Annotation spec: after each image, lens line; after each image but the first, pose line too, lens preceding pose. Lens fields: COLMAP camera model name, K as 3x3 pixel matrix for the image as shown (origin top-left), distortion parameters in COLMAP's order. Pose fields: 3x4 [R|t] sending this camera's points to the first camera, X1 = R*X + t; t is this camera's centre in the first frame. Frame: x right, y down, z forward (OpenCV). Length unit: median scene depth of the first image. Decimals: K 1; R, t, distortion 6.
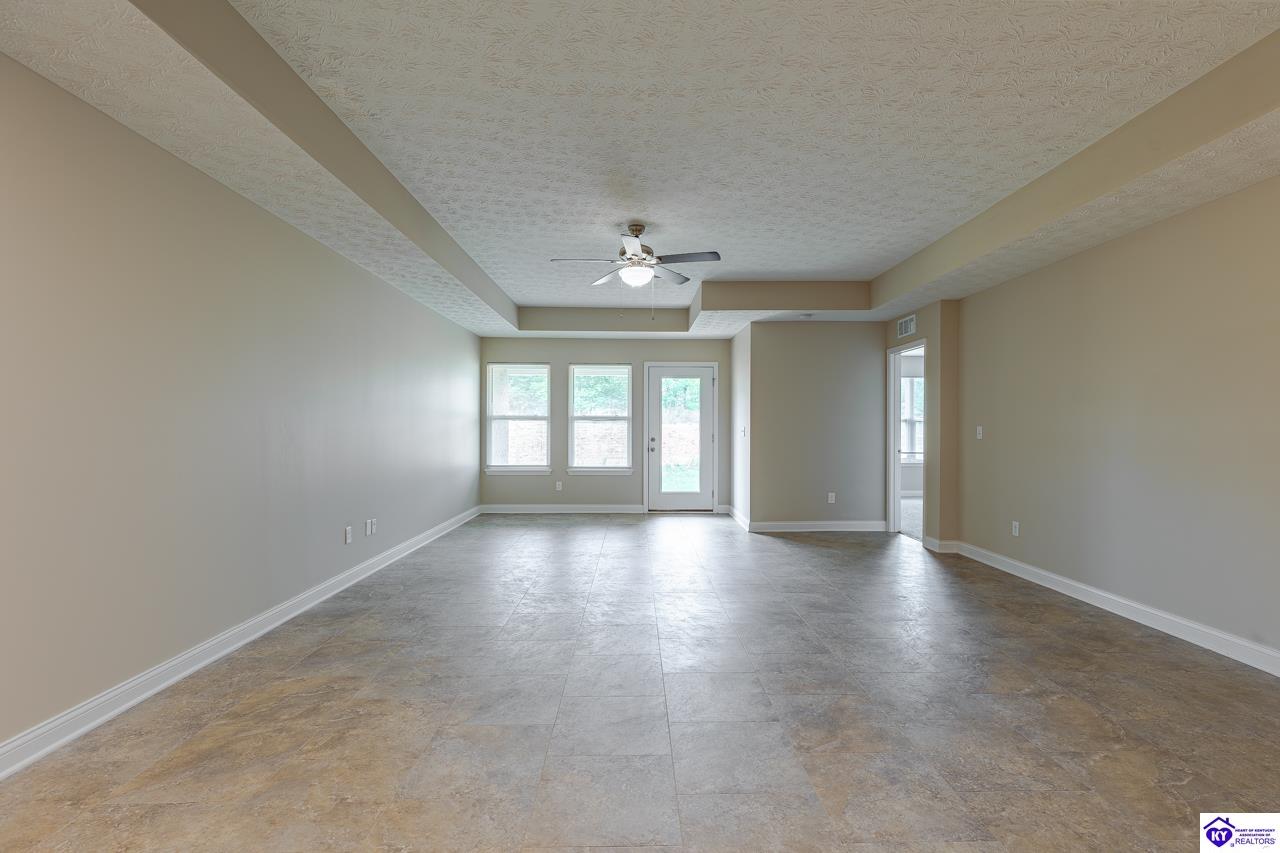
lens RADIAL K [[579.1, 0, 647.5], [0, 579.1, 428.0], [0, 0, 1]] dist [0.004057, -0.000670]
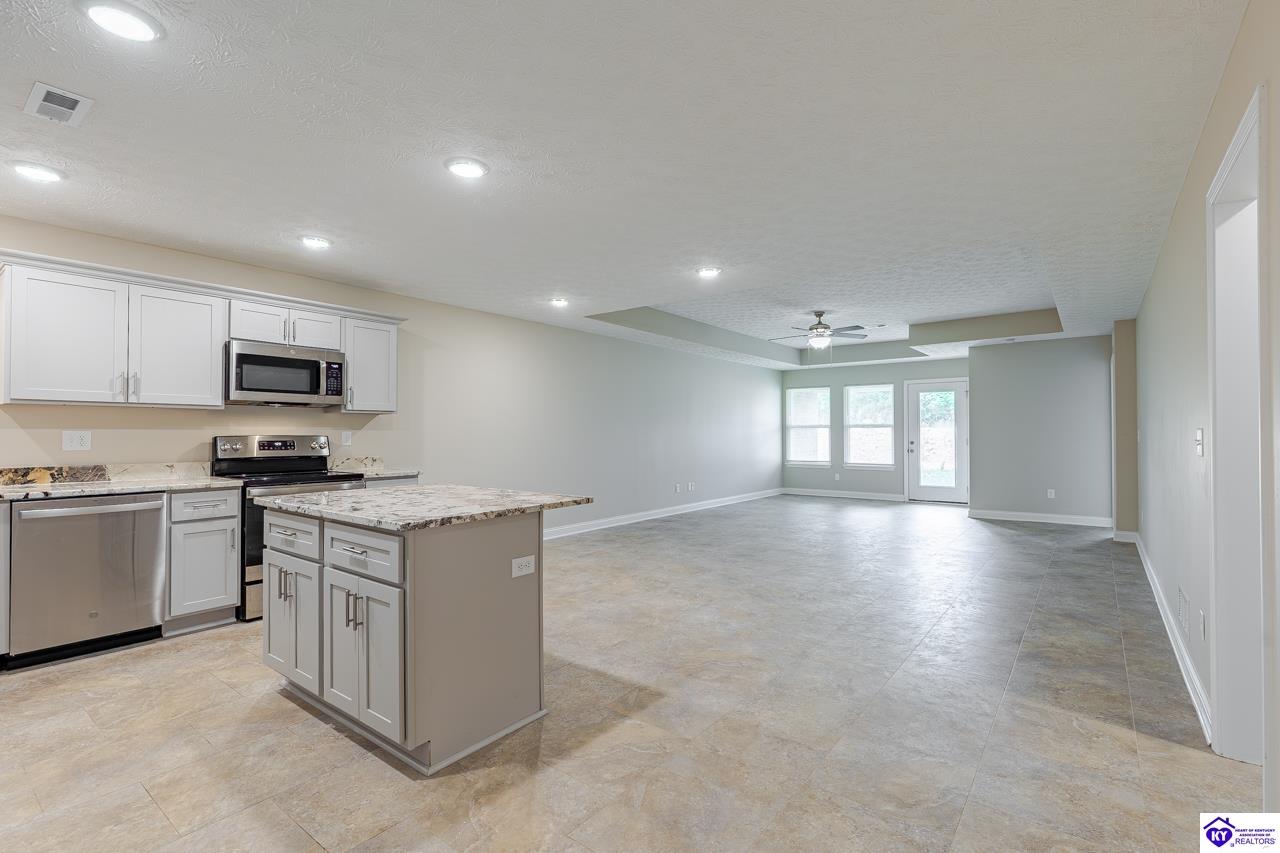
lens RADIAL K [[579.1, 0, 647.5], [0, 579.1, 428.0], [0, 0, 1]] dist [0.004057, -0.000670]
pose [[0.789082, -0.009953, -0.614208, 0.326046], [0.002309, 0.999910, -0.013237, 0.003446], [0.614284, 0.009027, 0.789033, -0.331017]]
